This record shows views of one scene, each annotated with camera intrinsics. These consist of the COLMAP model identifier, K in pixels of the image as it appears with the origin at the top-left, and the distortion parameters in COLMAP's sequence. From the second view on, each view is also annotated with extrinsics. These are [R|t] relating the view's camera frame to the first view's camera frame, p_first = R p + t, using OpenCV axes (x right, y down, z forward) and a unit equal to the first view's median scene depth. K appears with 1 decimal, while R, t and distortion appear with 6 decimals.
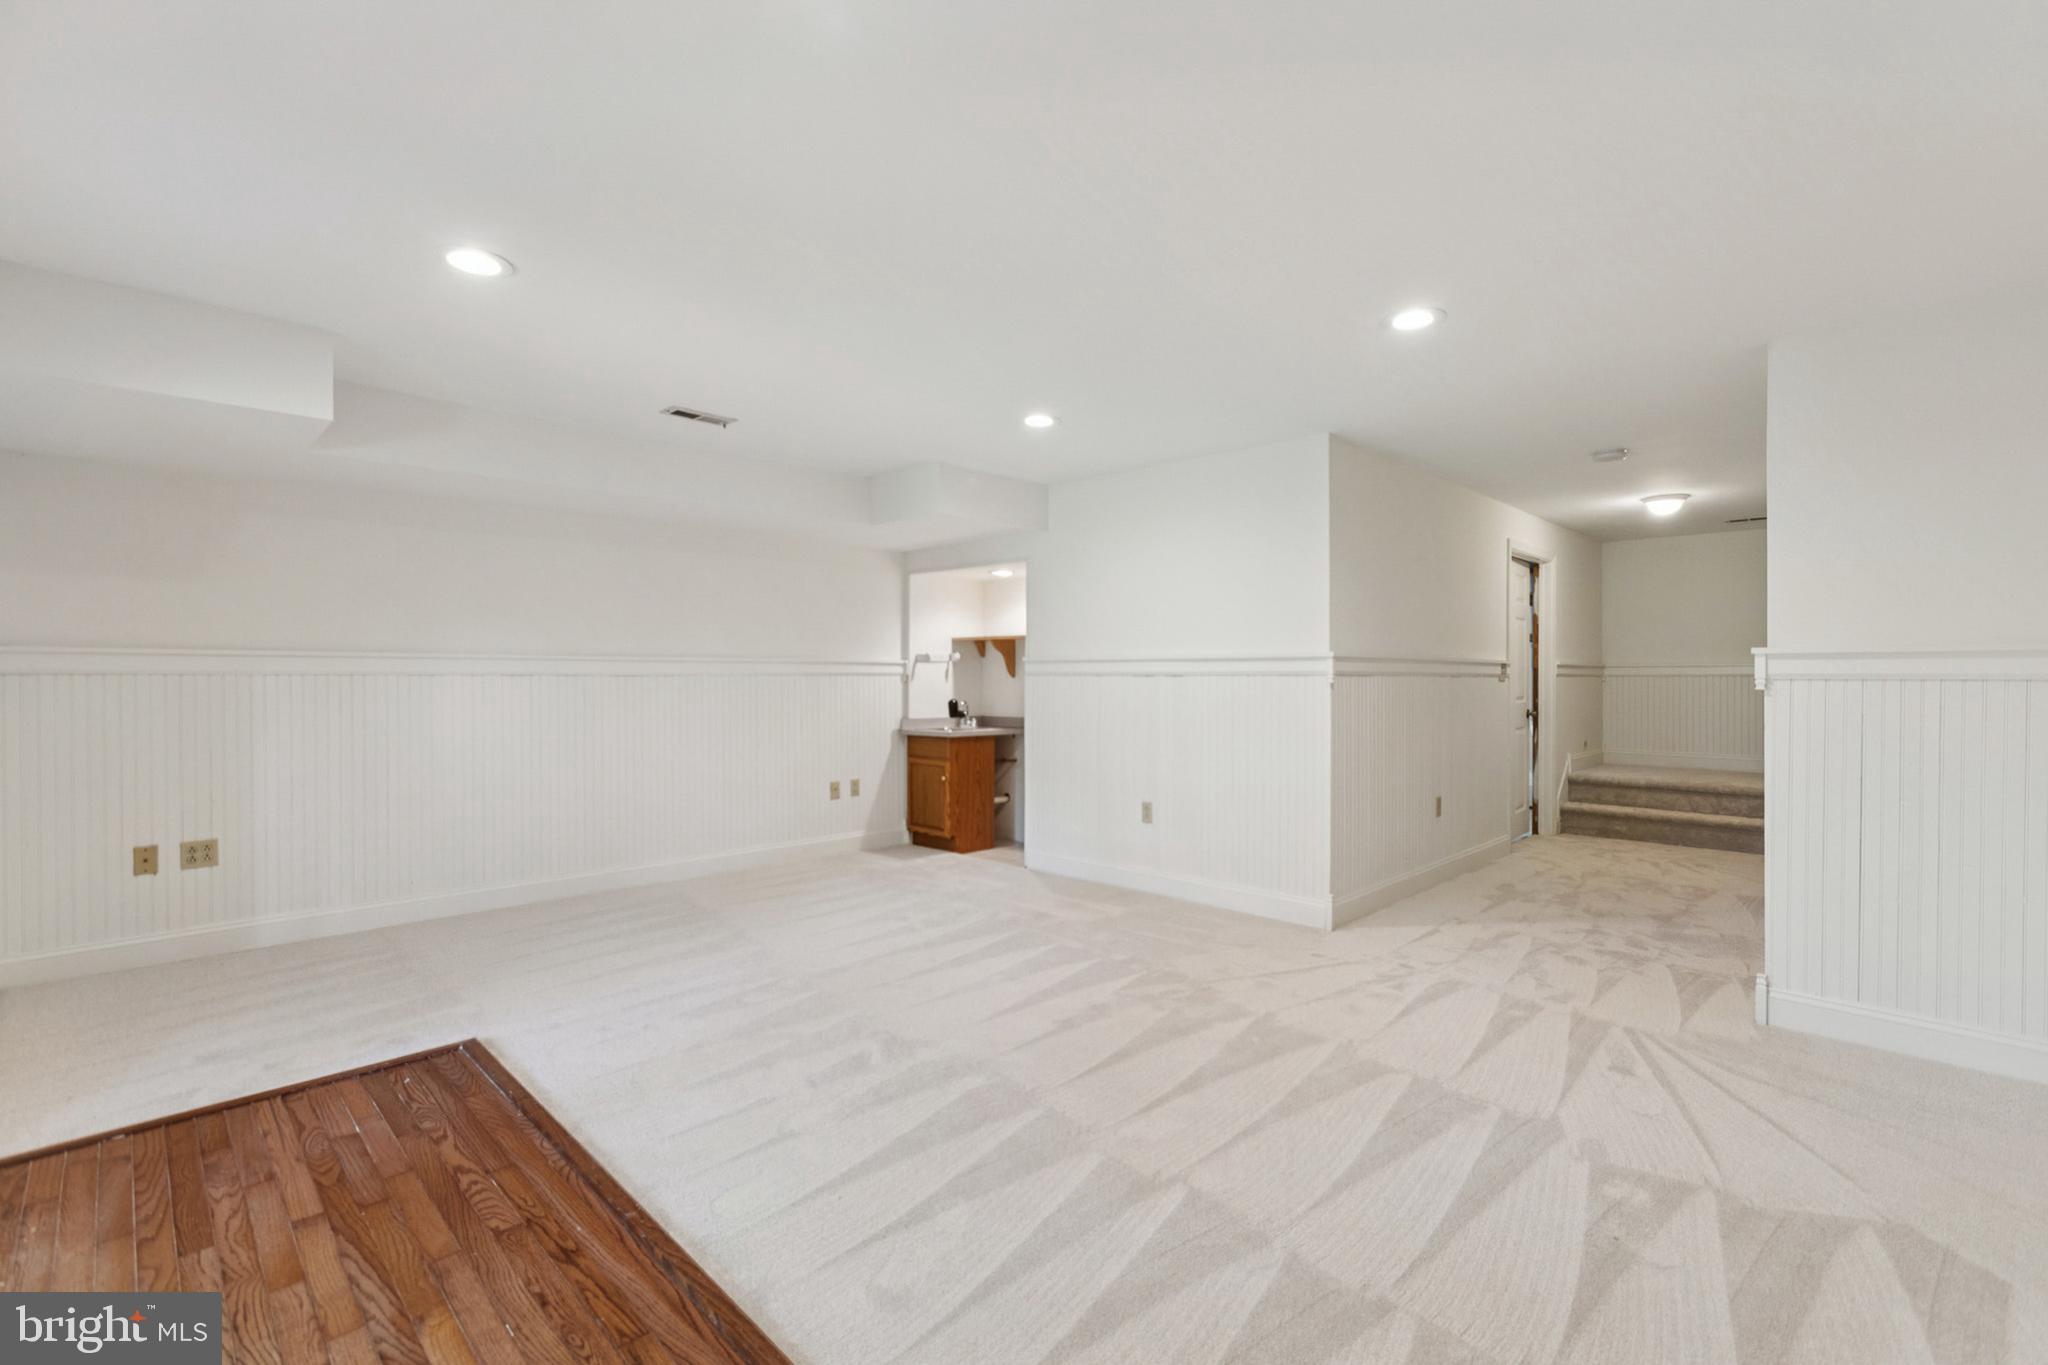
lens RADIAL K [[906.5, 0, 1010.9], [0, 906.5, 689.9], [0, 0, 1]] dist [-0.009037, 0.003931]
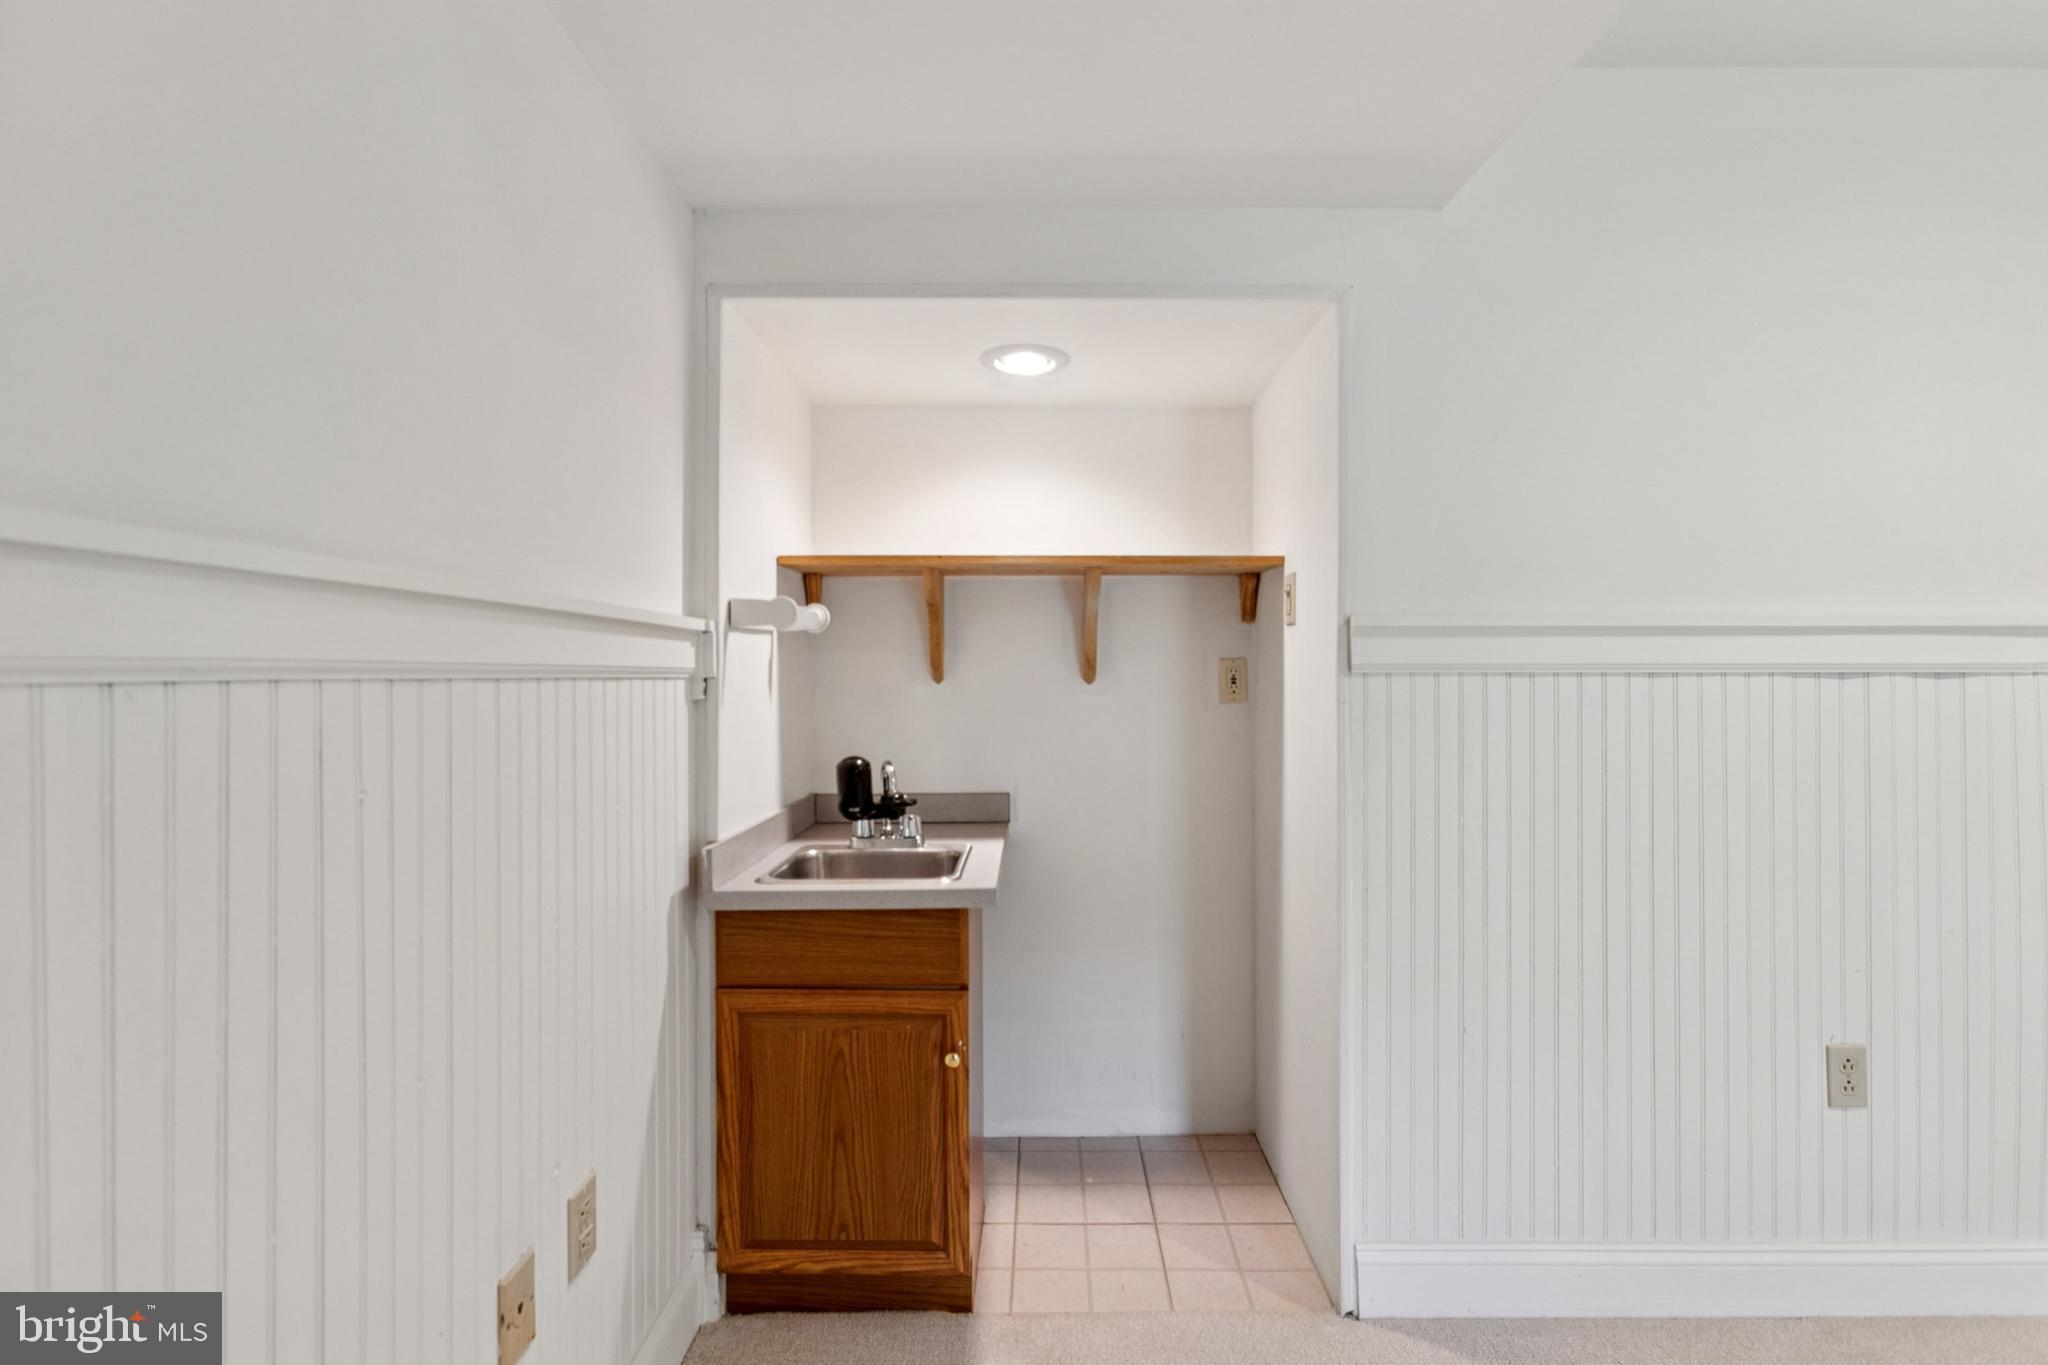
lens RADIAL K [[906.5, 0, 1022.7], [0, 906.5, 679.2], [0, 0, 1]] dist [-0.009037, 0.003931]
pose [[0.703307, -0.008486, 0.710836, -0.724020], [0.014239, 0.999896, -0.002152, -0.041951], [-0.710744, 0.011635, 0.703354, 2.318560]]
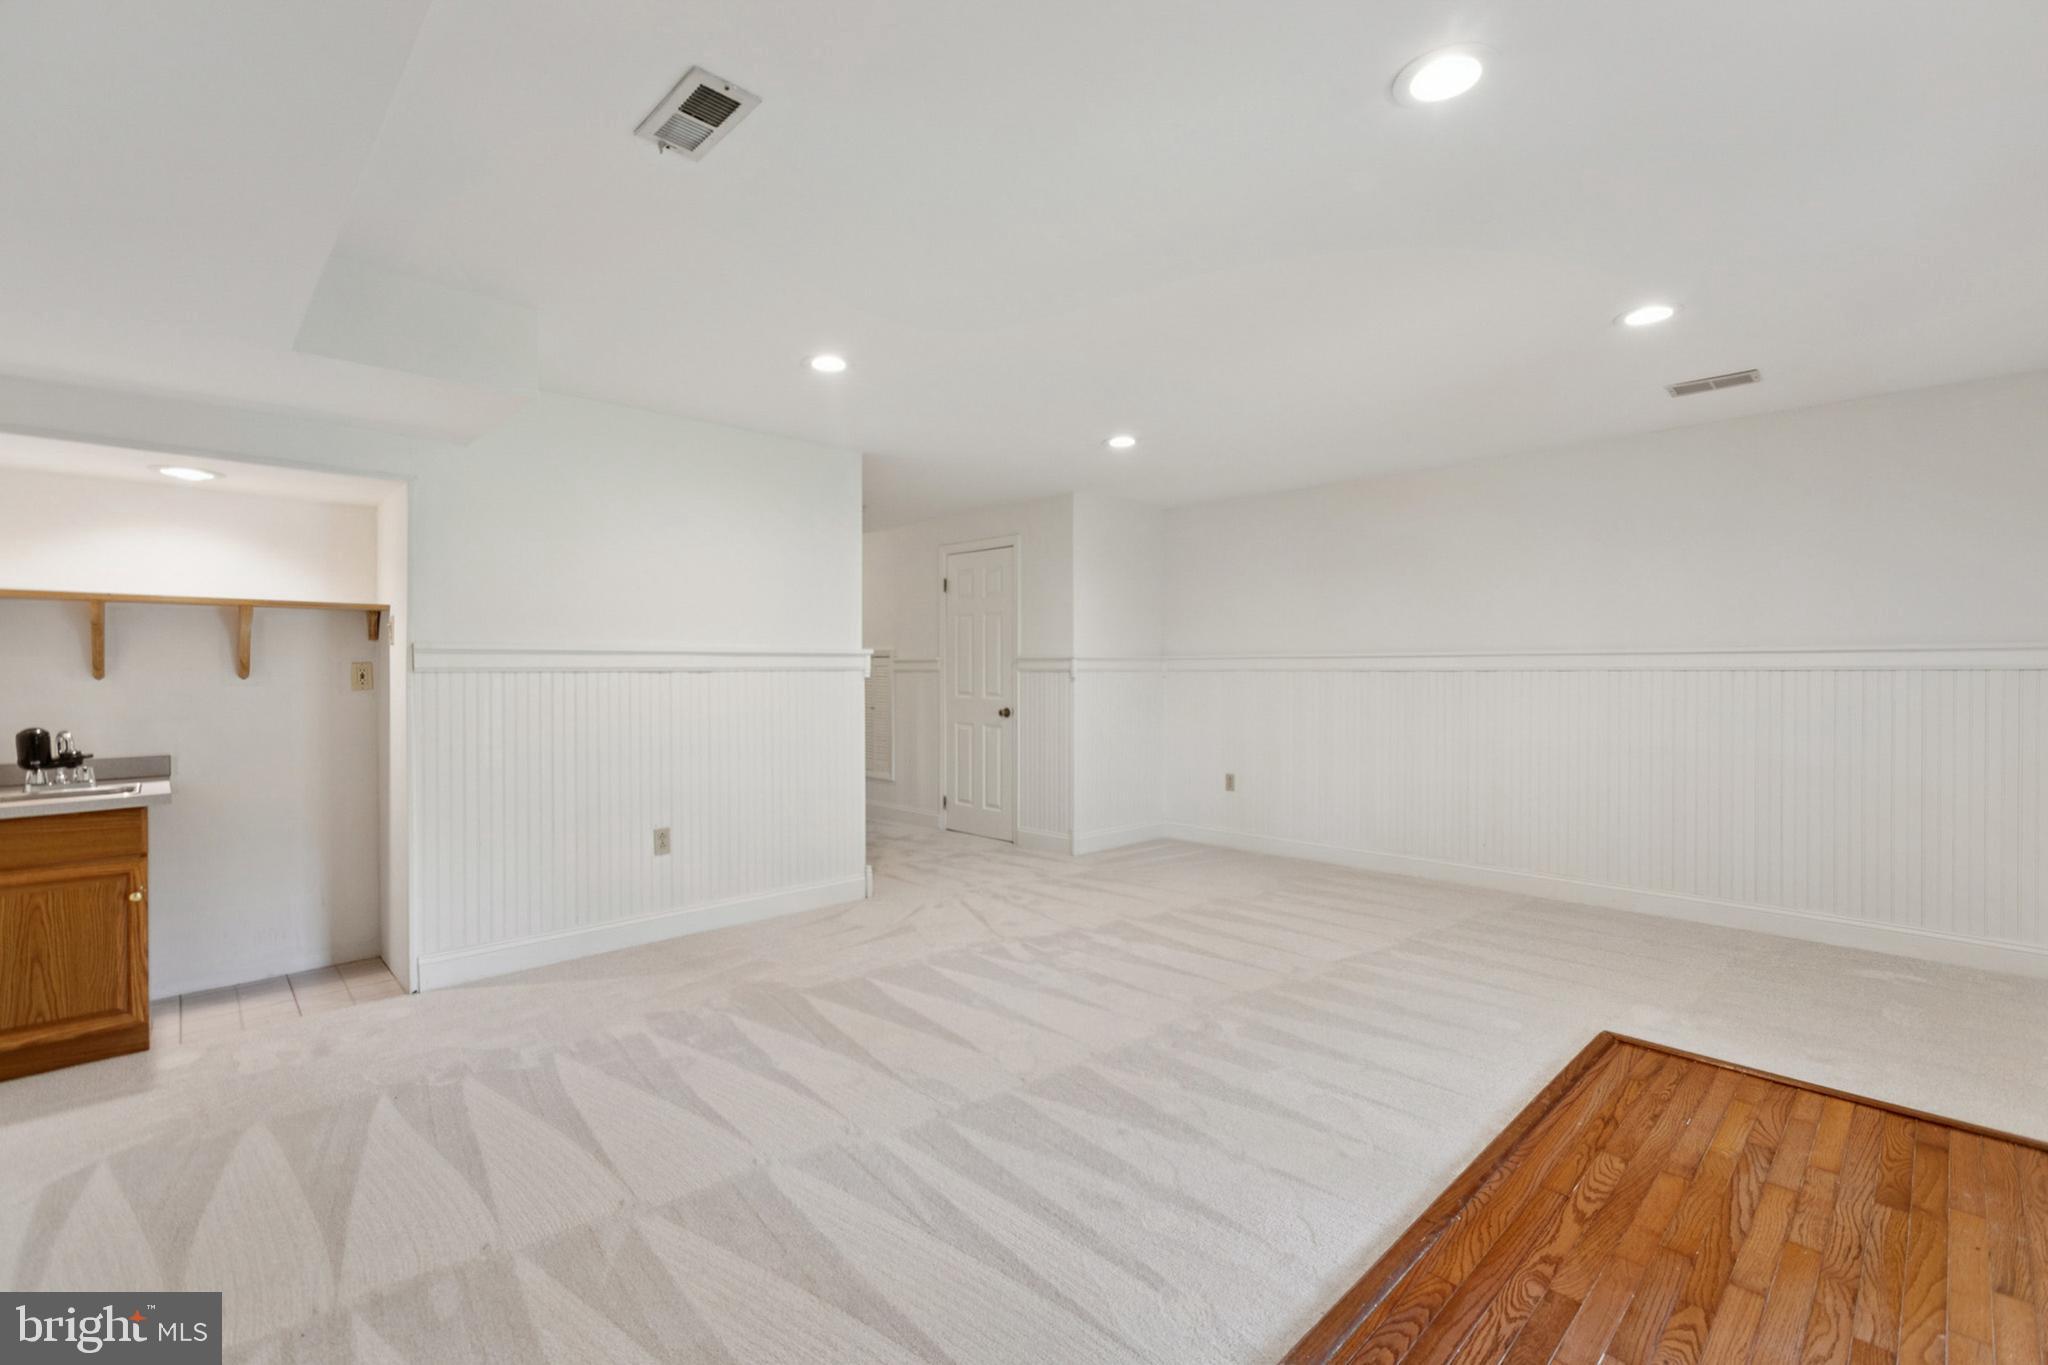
lens RADIAL K [[906.5, 0, 1033.3], [0, 906.5, 671.1], [0, 0, 1]] dist [-0.009037, 0.003931]
pose [[0.002372, -0.003564, 0.999991, -1.549057], [0.018683, 0.999819, 0.003519, -0.031065], [-0.999823, 0.018674, 0.002438, 1.572119]]
